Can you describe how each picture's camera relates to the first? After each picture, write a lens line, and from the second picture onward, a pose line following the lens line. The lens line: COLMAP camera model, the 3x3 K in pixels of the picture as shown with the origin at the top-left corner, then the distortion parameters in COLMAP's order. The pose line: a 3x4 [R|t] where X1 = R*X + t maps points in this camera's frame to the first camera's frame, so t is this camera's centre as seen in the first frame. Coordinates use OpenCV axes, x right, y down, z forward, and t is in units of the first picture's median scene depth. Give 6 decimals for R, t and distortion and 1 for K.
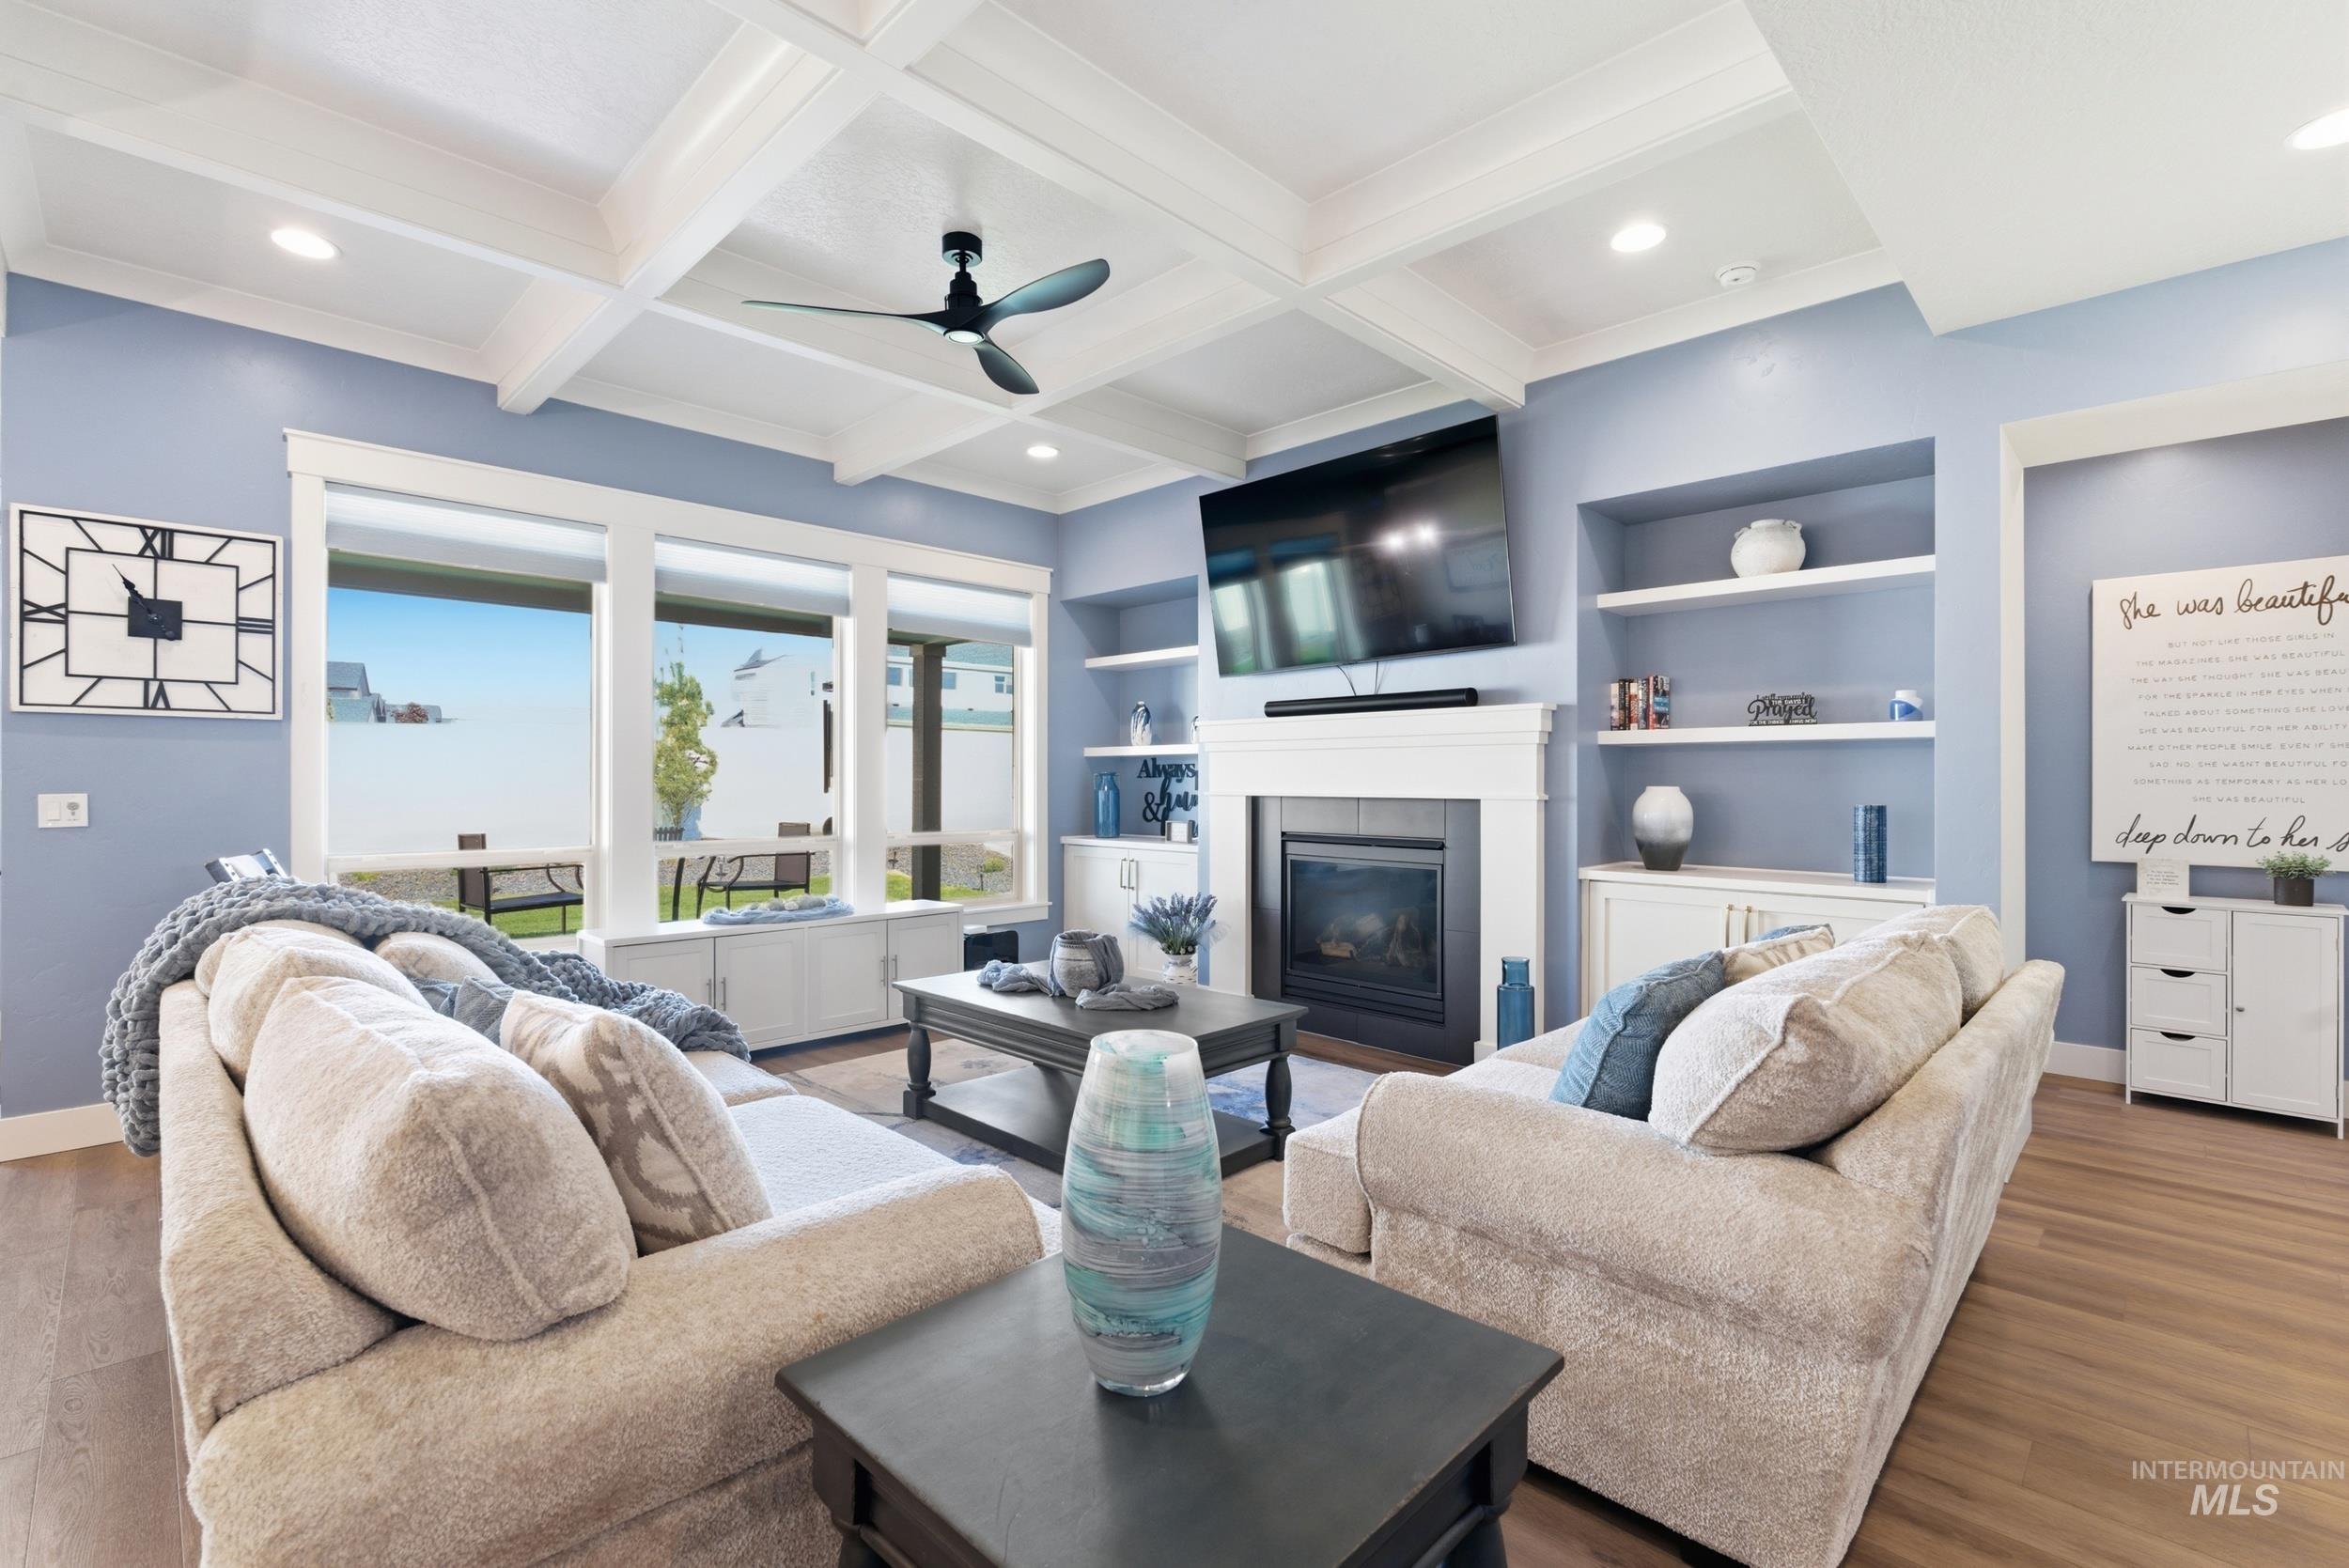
lens RADIAL K [[1051.2, 0, 1176.2], [0, 1051.2, 775.1], [0, 0, 1]] dist [0.000066, 0.000335]
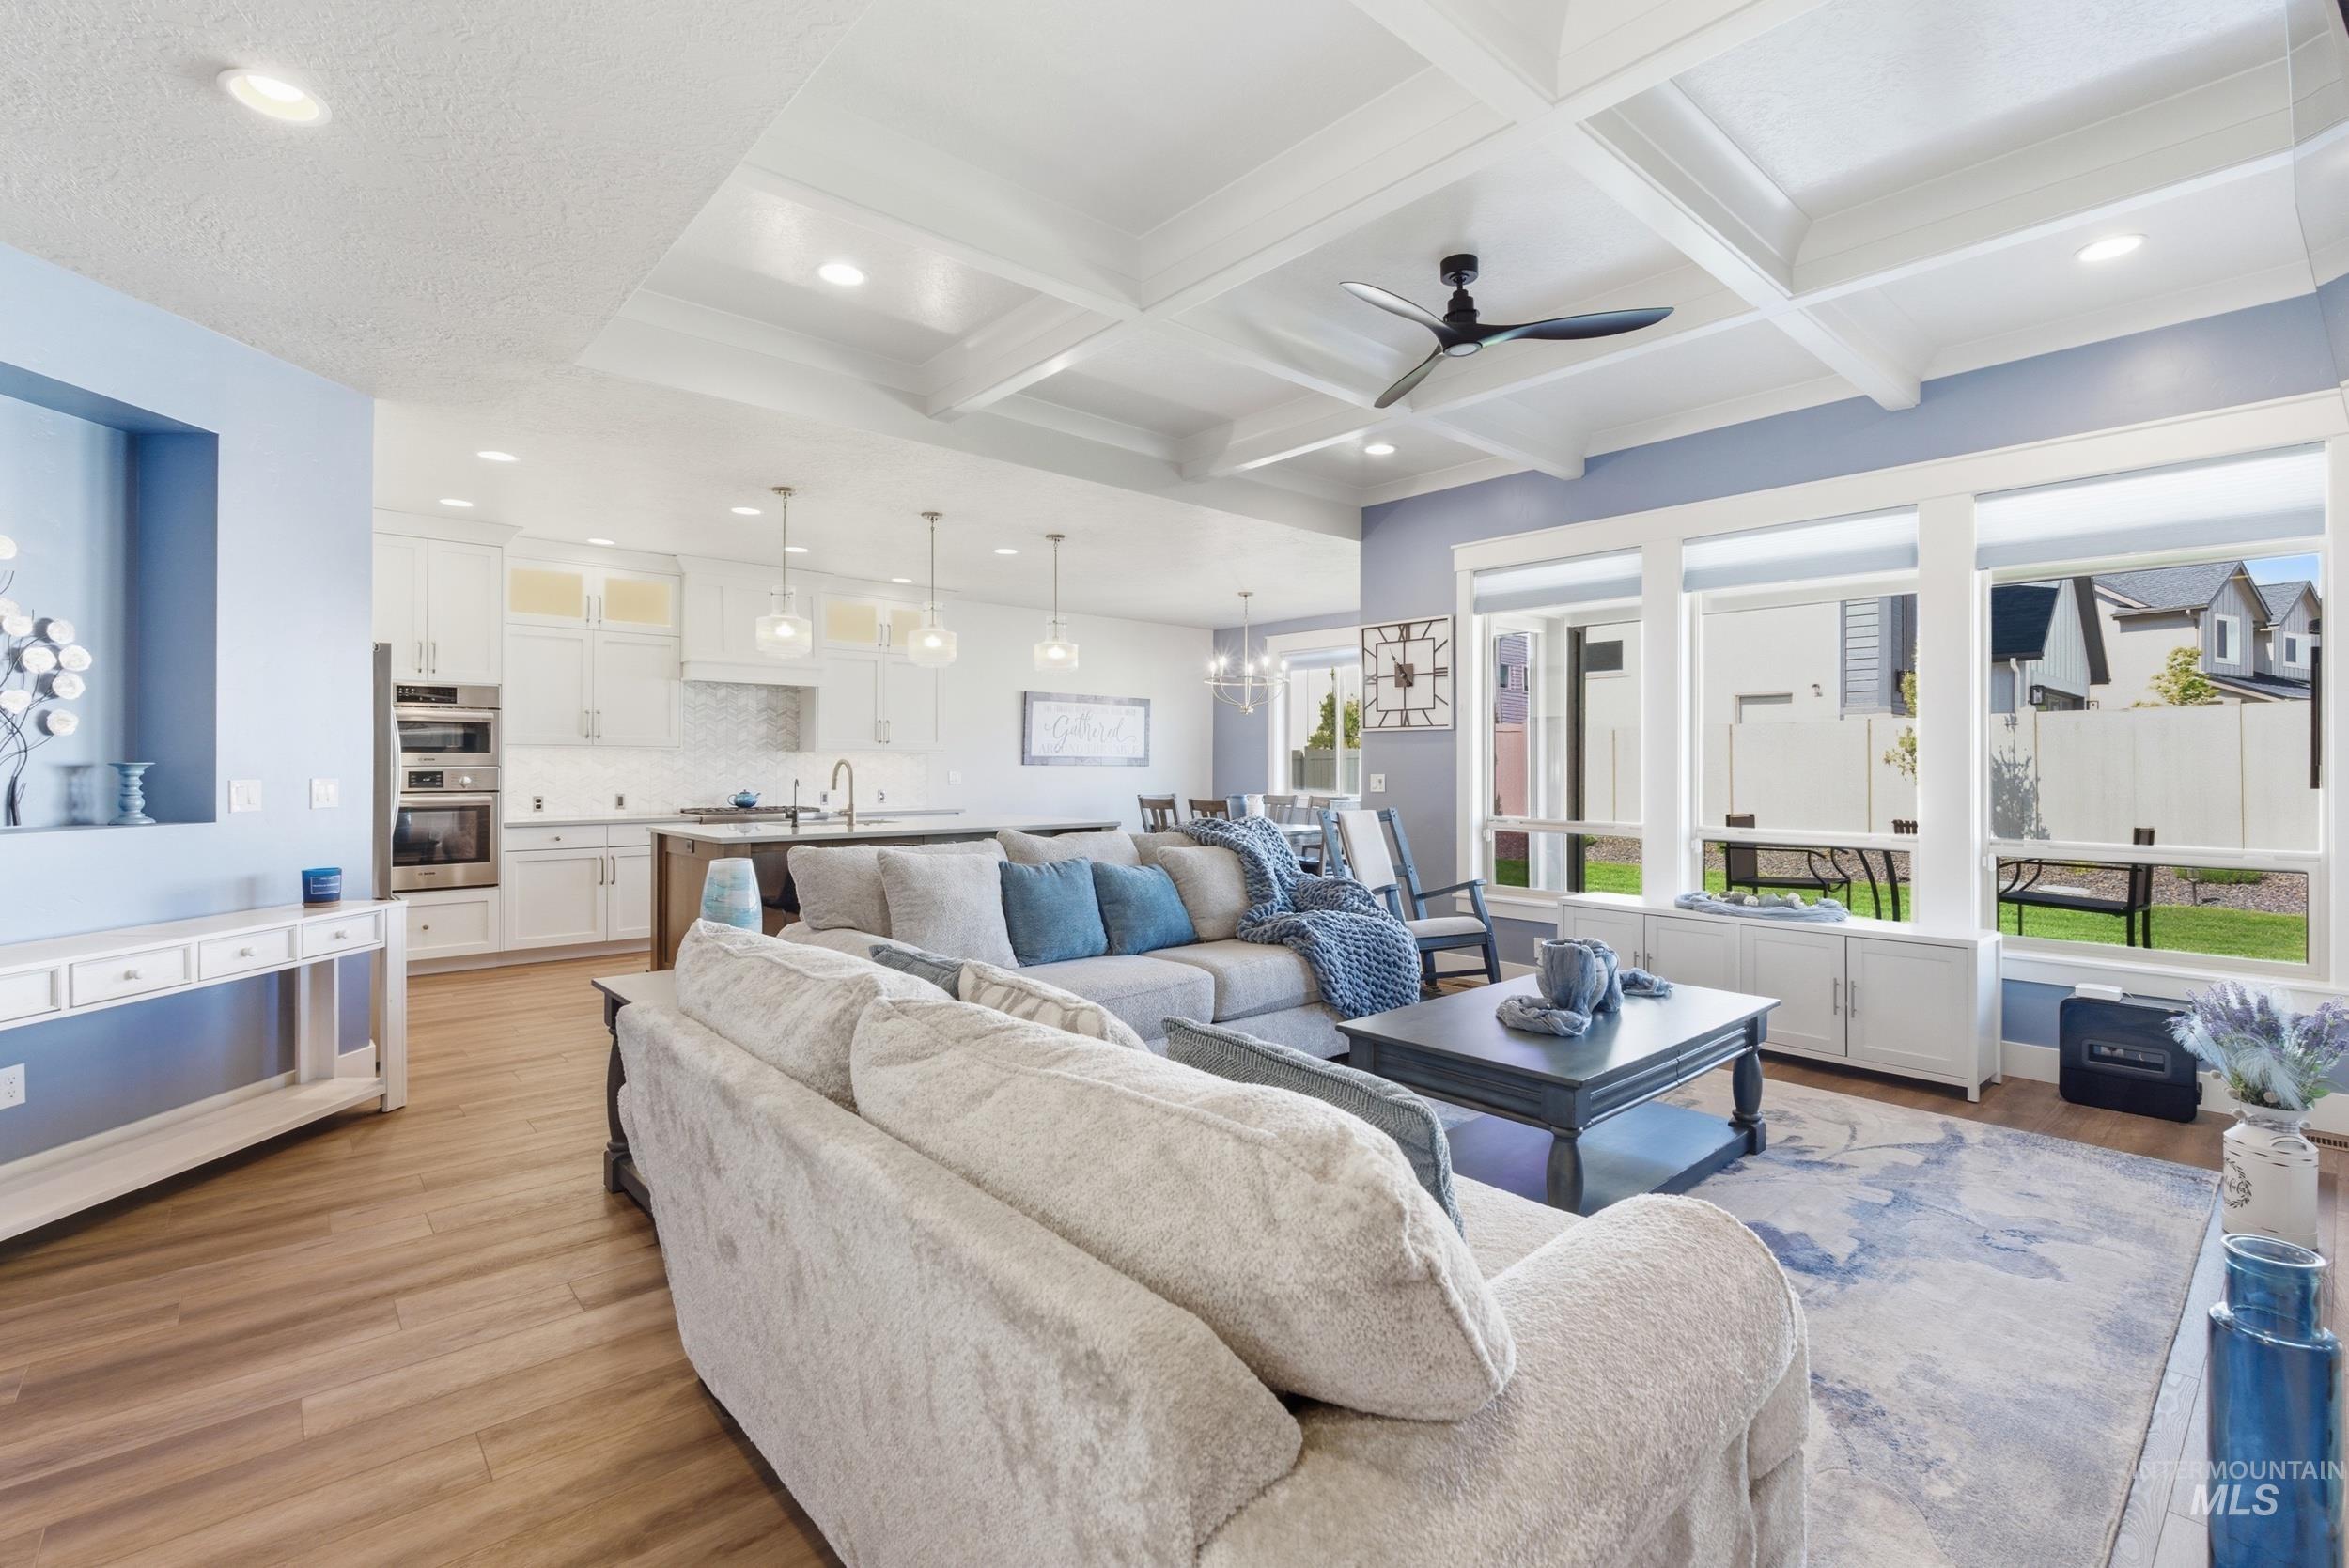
lens RADIAL K [[1051.2, 0, 1176.2], [0, 1051.2, 775.1], [0, 0, 1]] dist [0.000066, 0.000335]
pose [[-0.064743, 0.009641, -0.997855, 0.785391], [0.003902, 0.999948, 0.009408, 0.000407], [0.997894, -0.003285, -0.064777, 0.699010]]
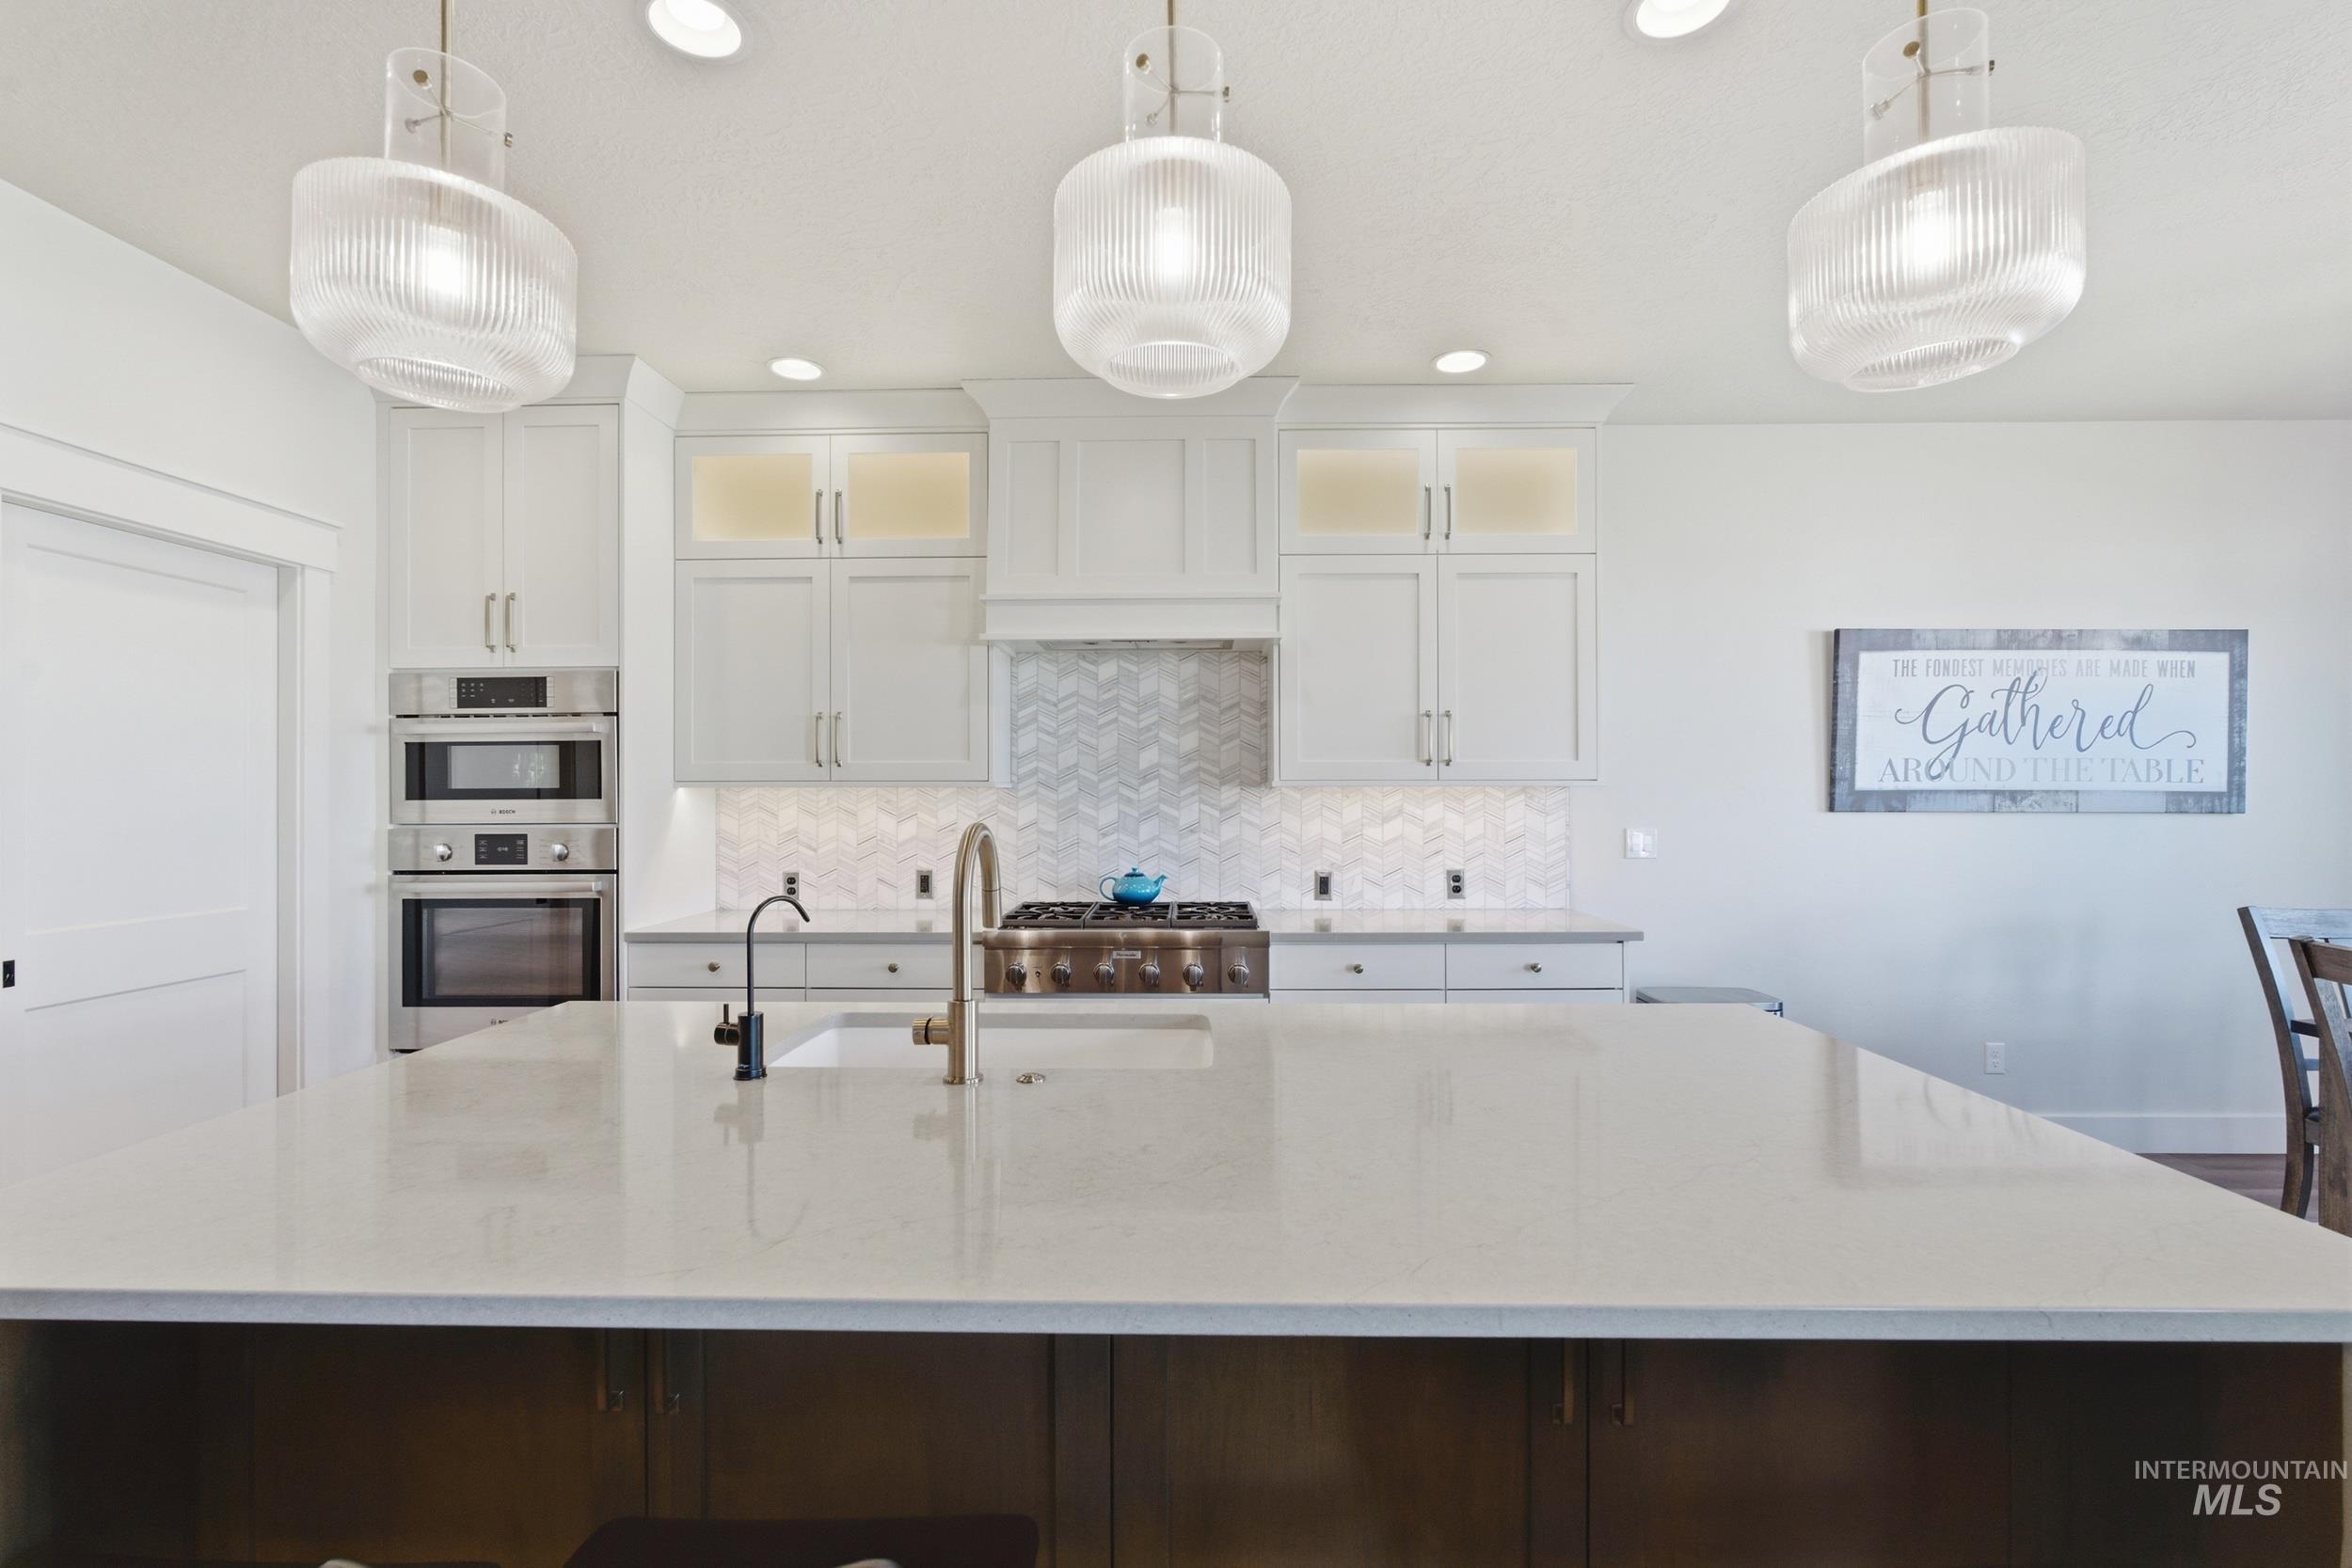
lens RADIAL K [[1035.5, 0, 1175.7], [0, 1035.5, 793.3], [0, 0, 1]] dist [-0.011555, 0.000768]
pose [[-0.725419, 0.004727, -0.688292, -0.563979], [0.006706, 0.999977, -0.000200, -0.024138], [0.688275, -0.004761, -0.725434, 0.454766]]
